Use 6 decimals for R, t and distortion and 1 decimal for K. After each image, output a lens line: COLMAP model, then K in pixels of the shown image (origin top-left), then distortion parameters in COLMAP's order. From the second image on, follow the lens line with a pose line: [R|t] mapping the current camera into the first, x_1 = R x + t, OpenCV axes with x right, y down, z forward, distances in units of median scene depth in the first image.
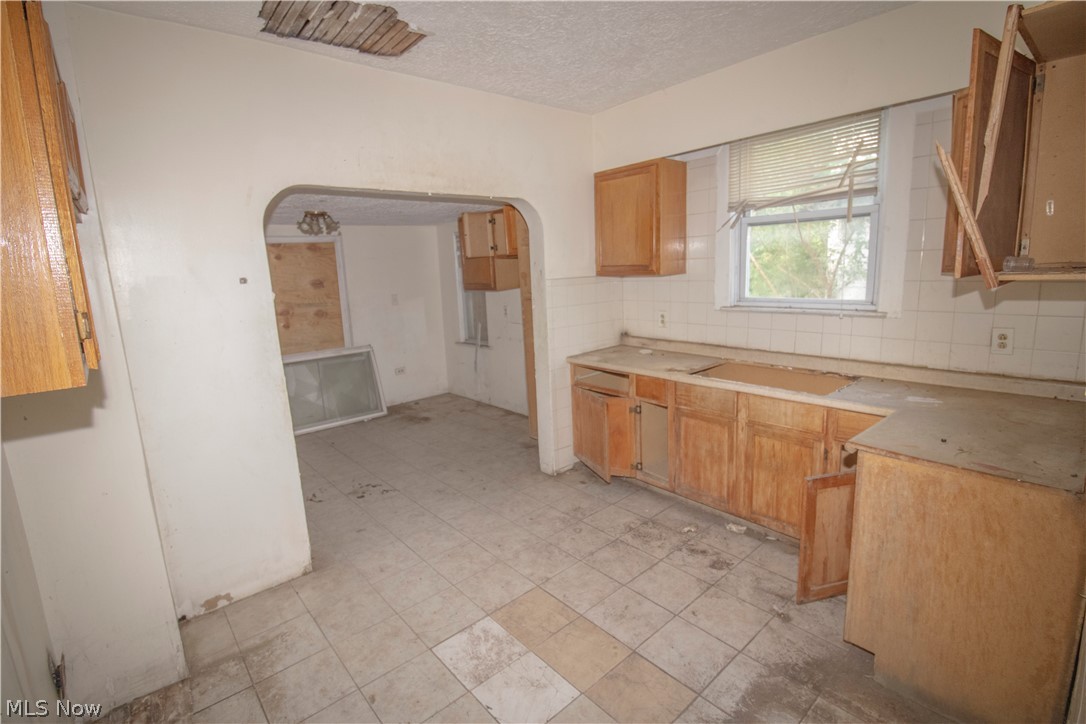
lens RADIAL K [[508.1, 0, 545.3], [0, 508.1, 355.4], [0, 0, 1]] dist [0.003154, -0.013101]
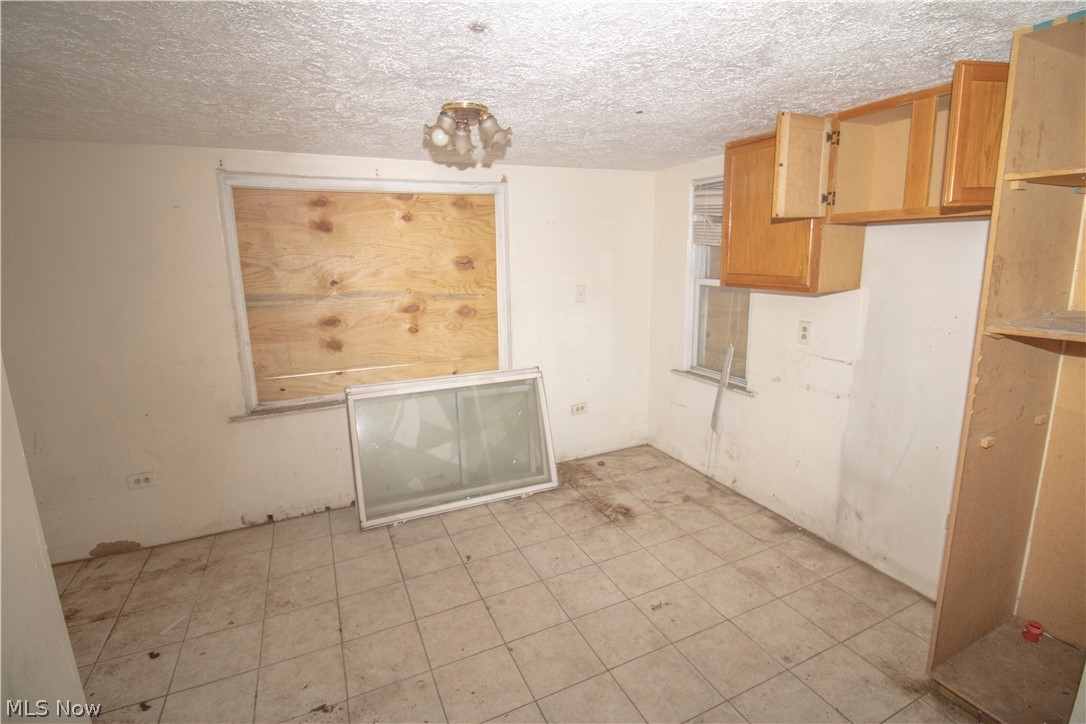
lens RADIAL K [[508.1, 0, 545.3], [0, 508.1, 355.4], [0, 0, 1]] dist [0.003154, -0.013101]
pose [[0.961152, 0.083634, -0.263045, -0.182668], [-0.073389, 0.996121, 0.048551, -0.066415], [0.266085, -0.027361, 0.963561, 0.429746]]
